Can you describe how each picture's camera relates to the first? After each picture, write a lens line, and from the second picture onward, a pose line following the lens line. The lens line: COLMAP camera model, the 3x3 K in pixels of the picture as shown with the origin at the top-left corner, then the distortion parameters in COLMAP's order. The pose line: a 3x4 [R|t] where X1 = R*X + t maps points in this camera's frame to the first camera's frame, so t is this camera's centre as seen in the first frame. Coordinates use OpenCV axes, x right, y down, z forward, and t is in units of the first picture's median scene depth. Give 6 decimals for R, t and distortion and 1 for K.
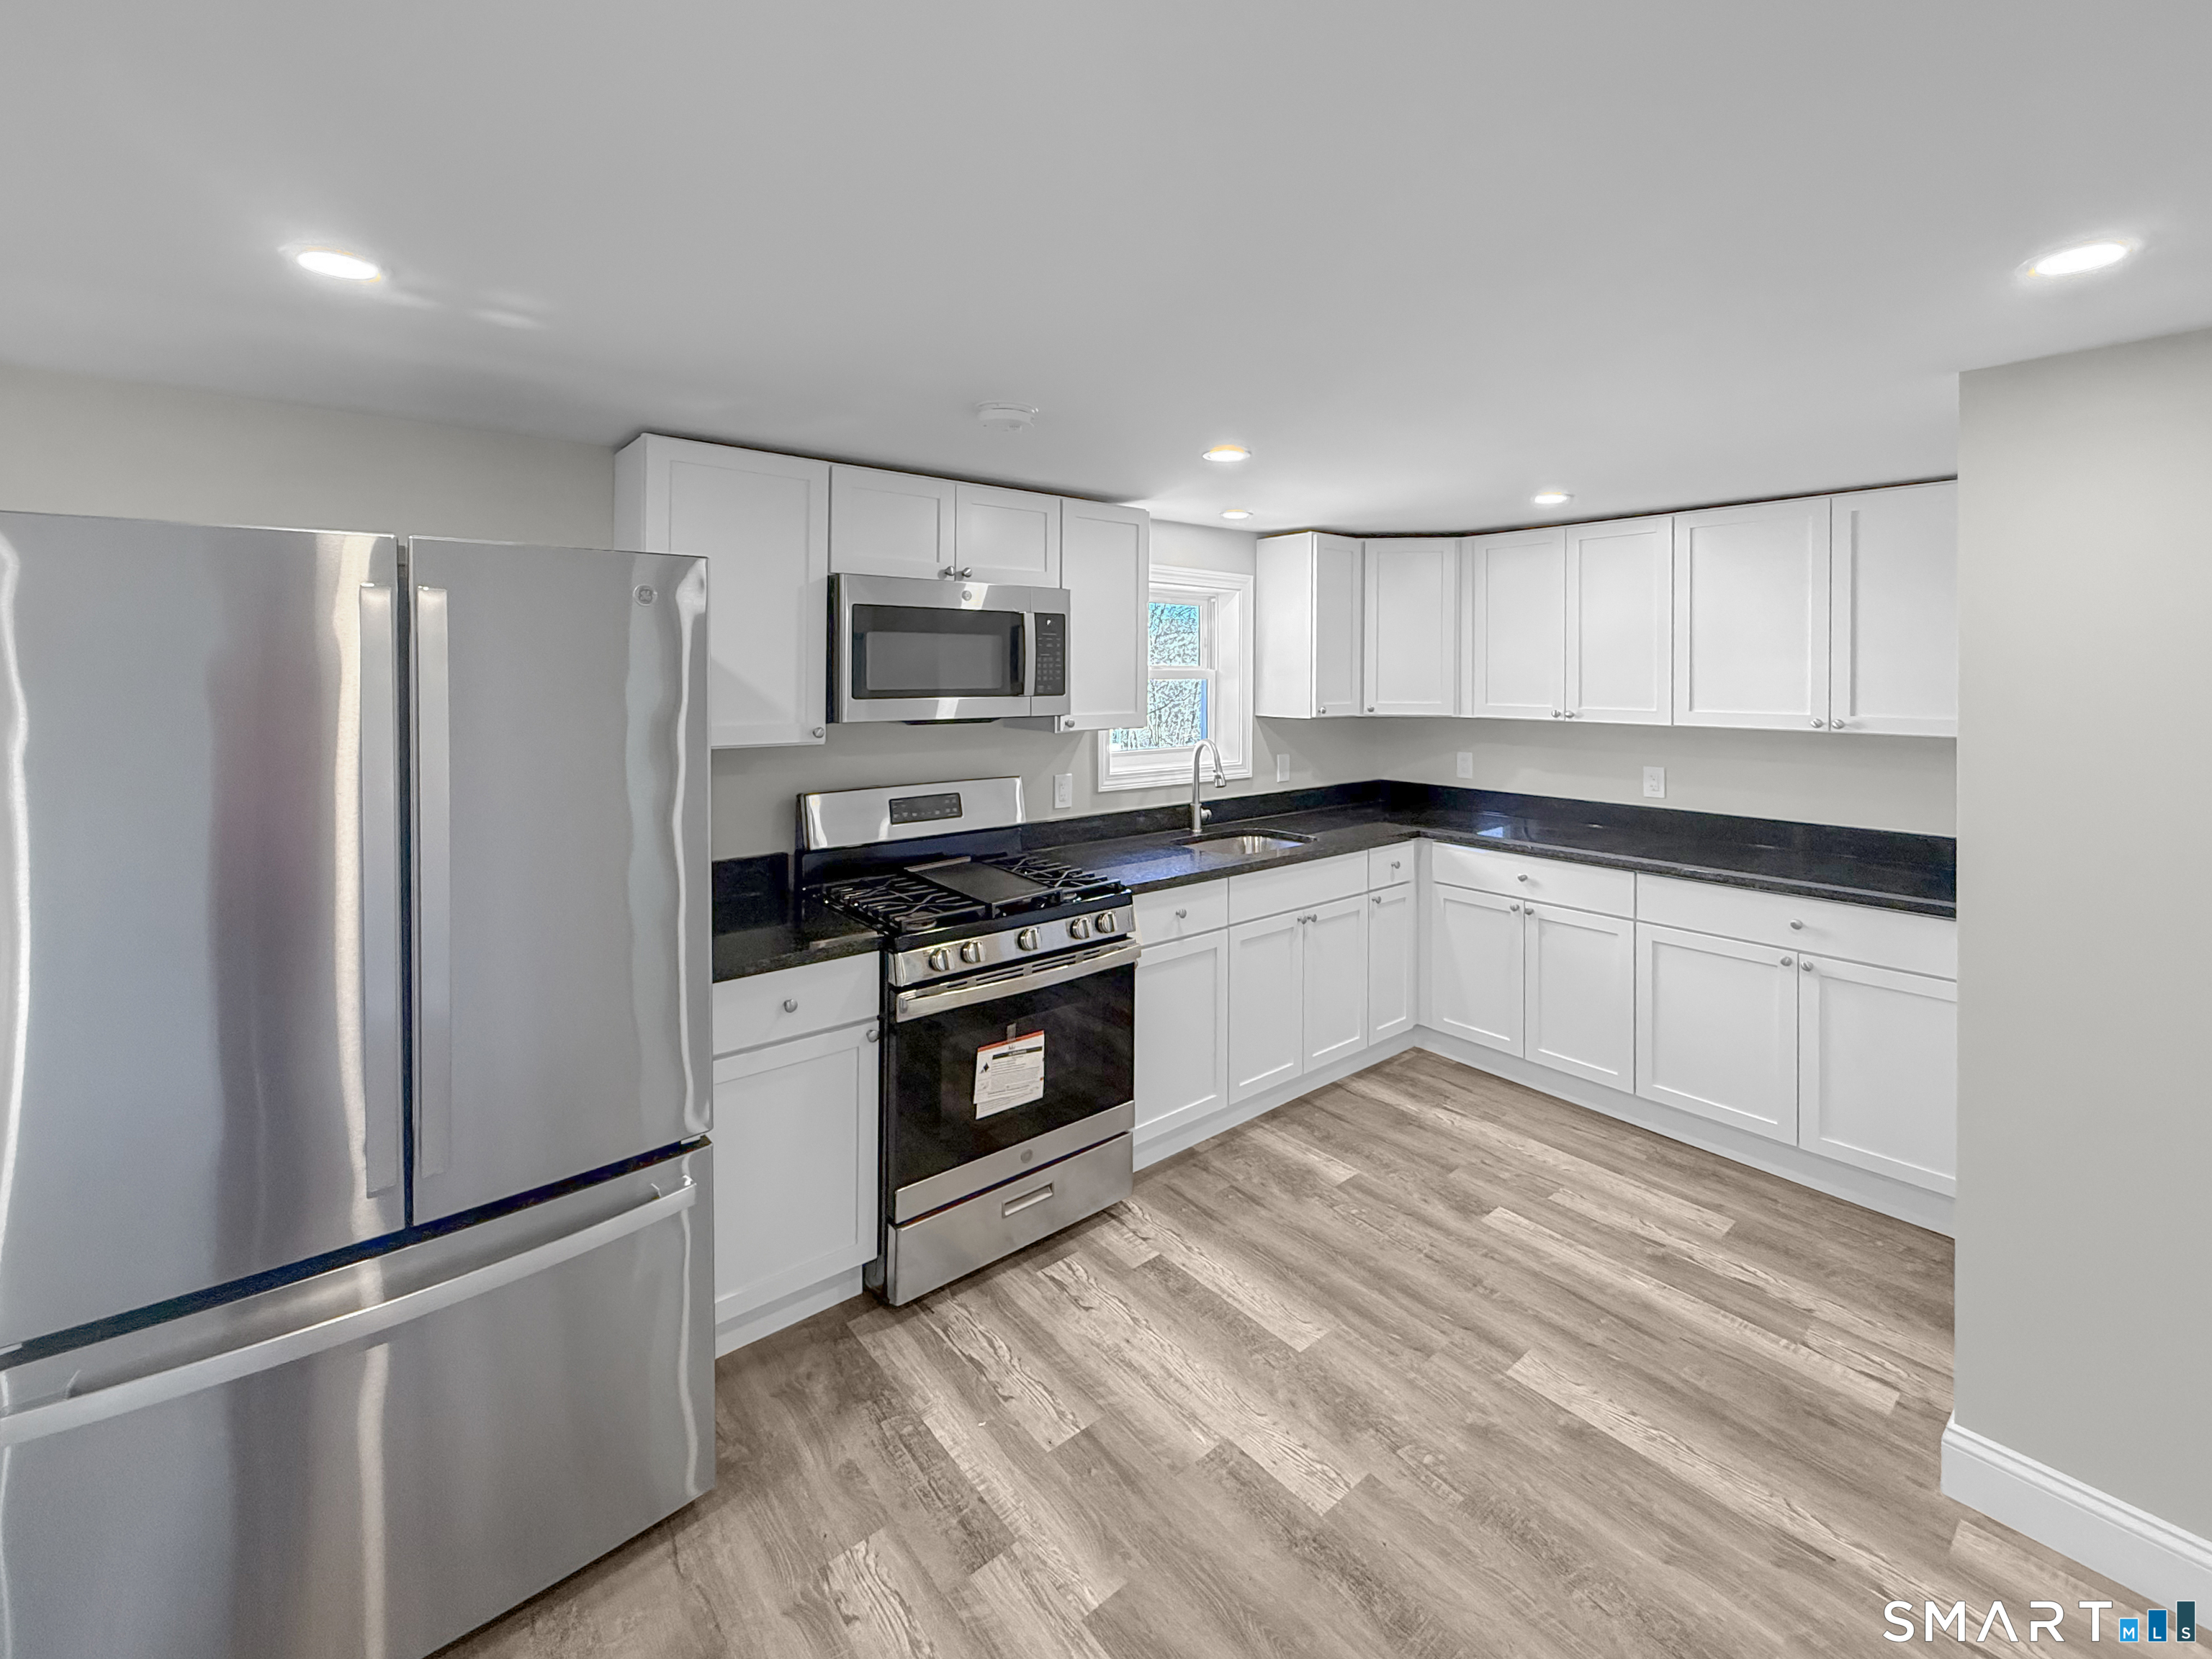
lens RADIAL K [[920.8, 0, 1107.2], [0, 920.8, 793.8], [0, 0, 1]] dist [0.000277, -0.000003]
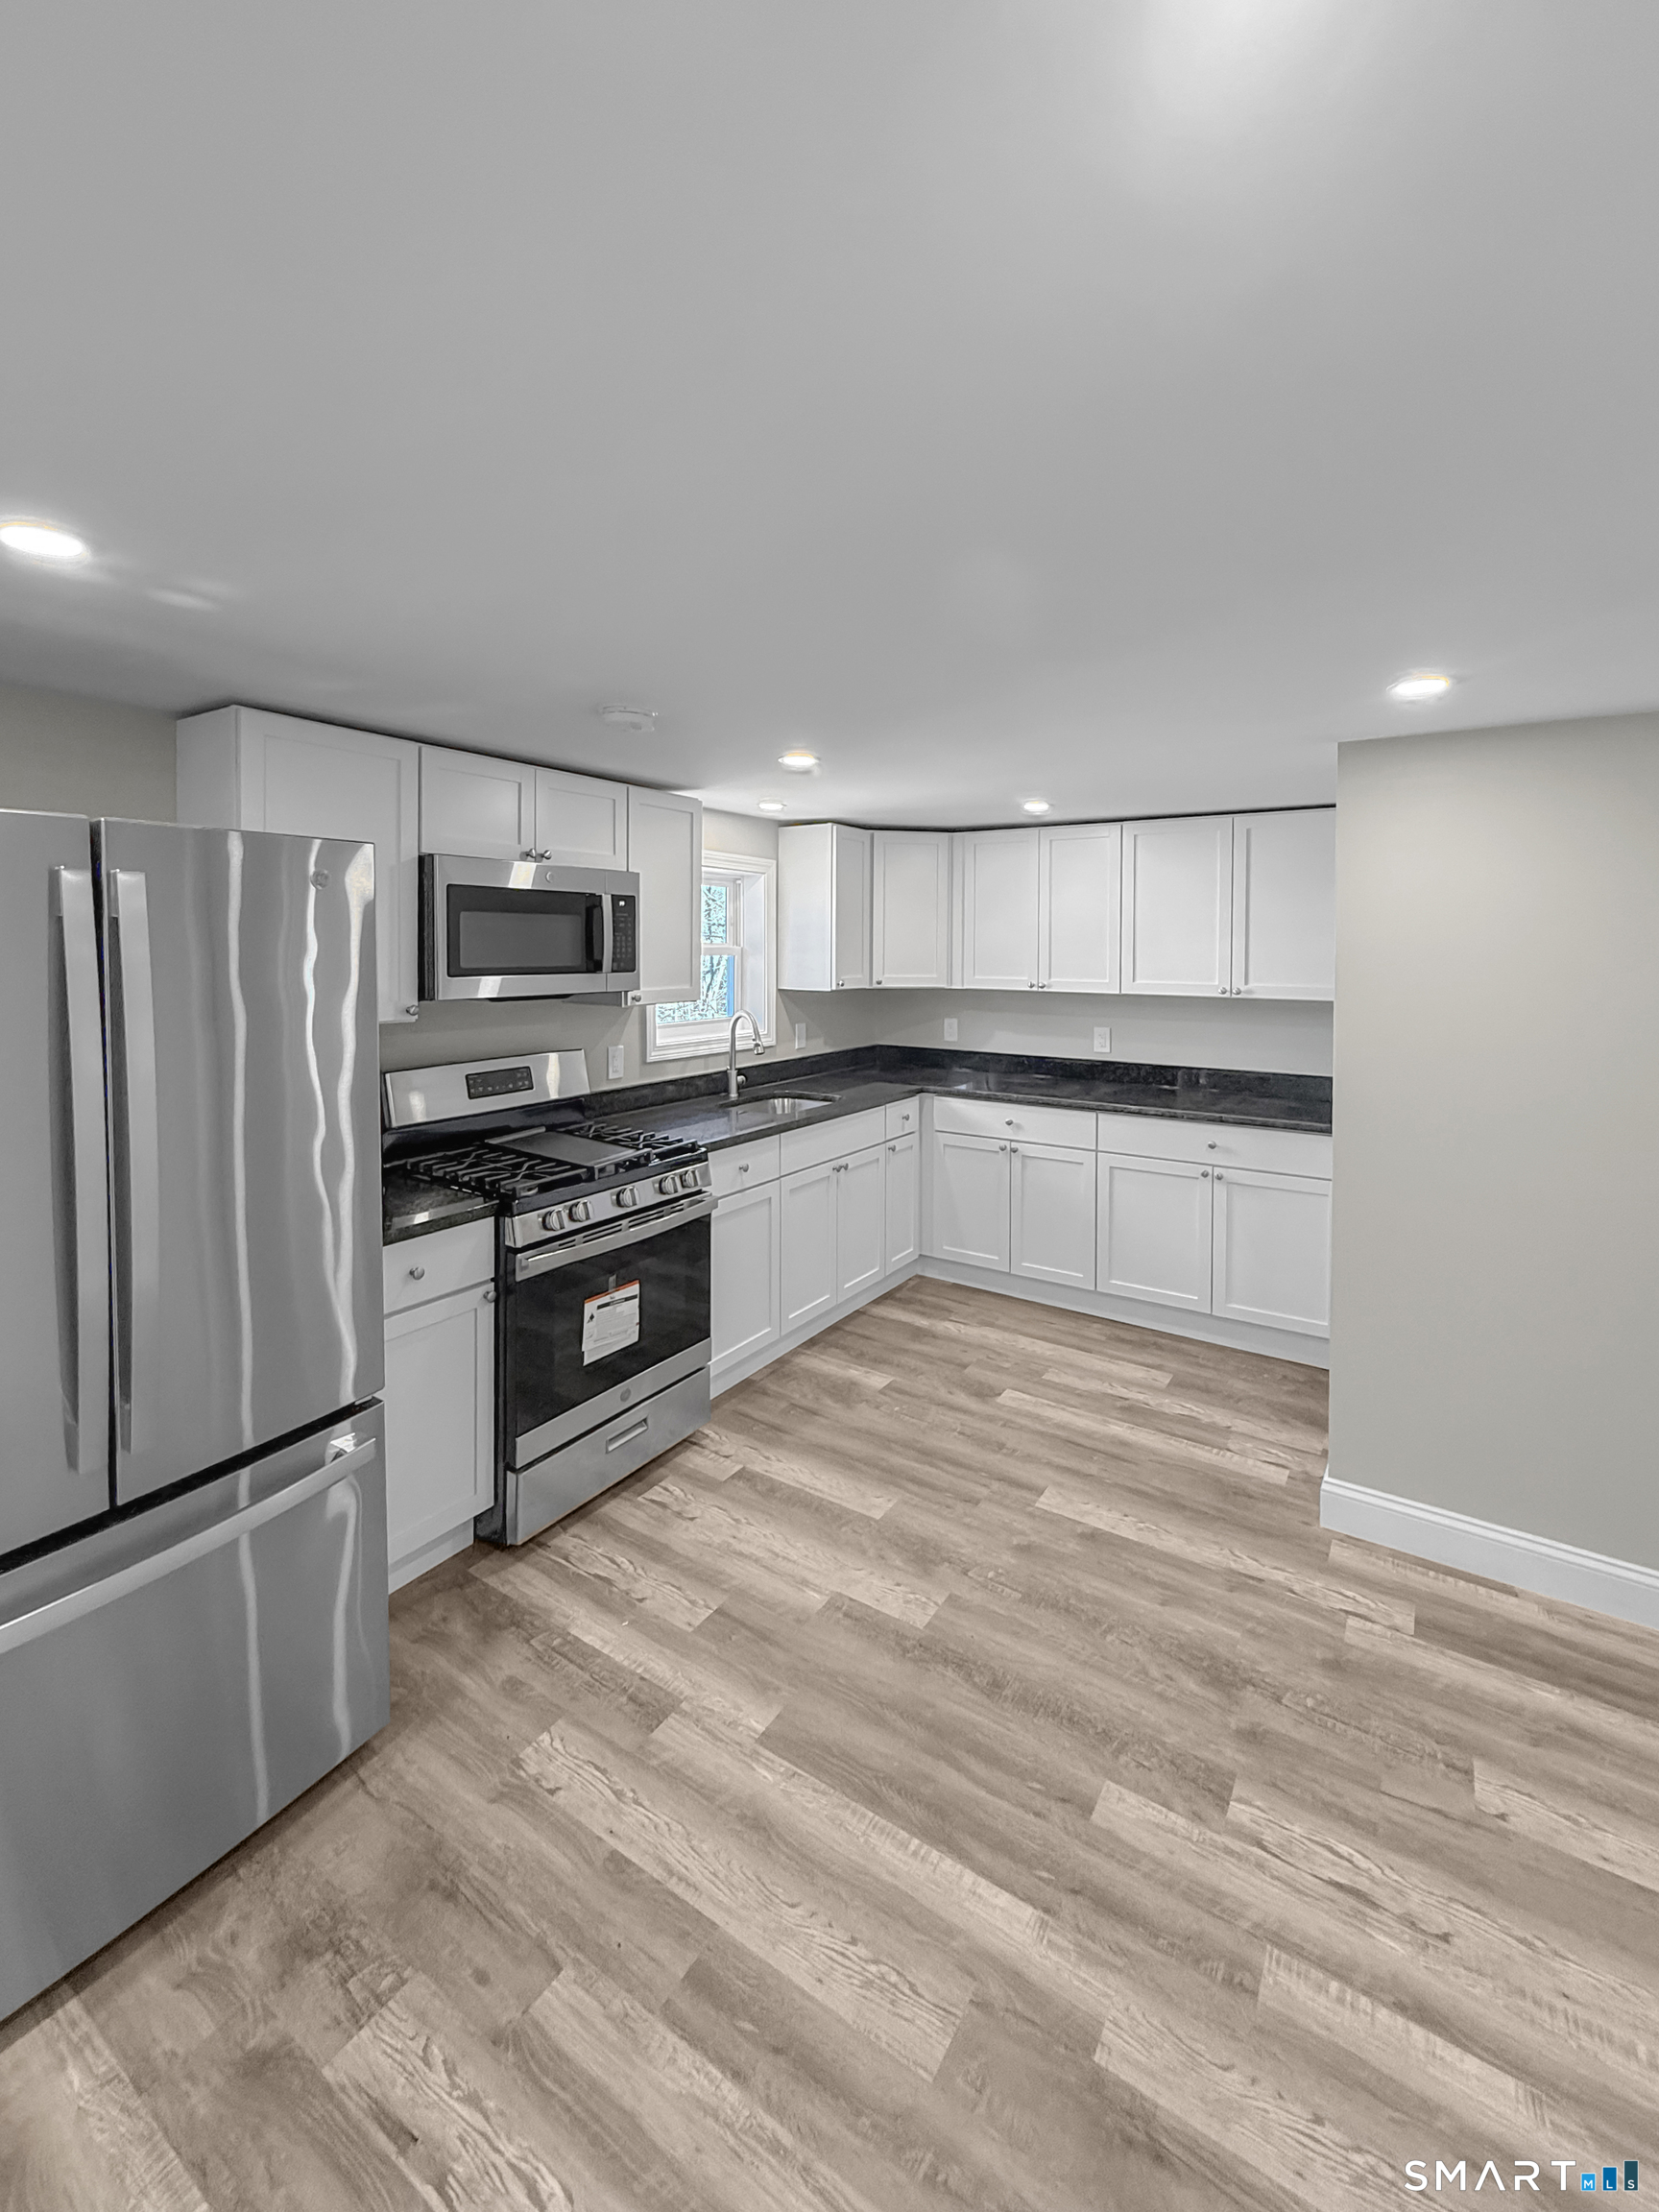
lens RADIAL K [[892.2, 0, 829.5], [0, 892.2, 1106.0], [0, 0, 1]] dist [0.000747, 0.000420]
pose [[0.960404, -0.045565, 0.274861, -0.133594], [0.032590, 0.998136, 0.051591, 0.003129], [-0.276699, -0.040590, 0.960099, -0.074380]]
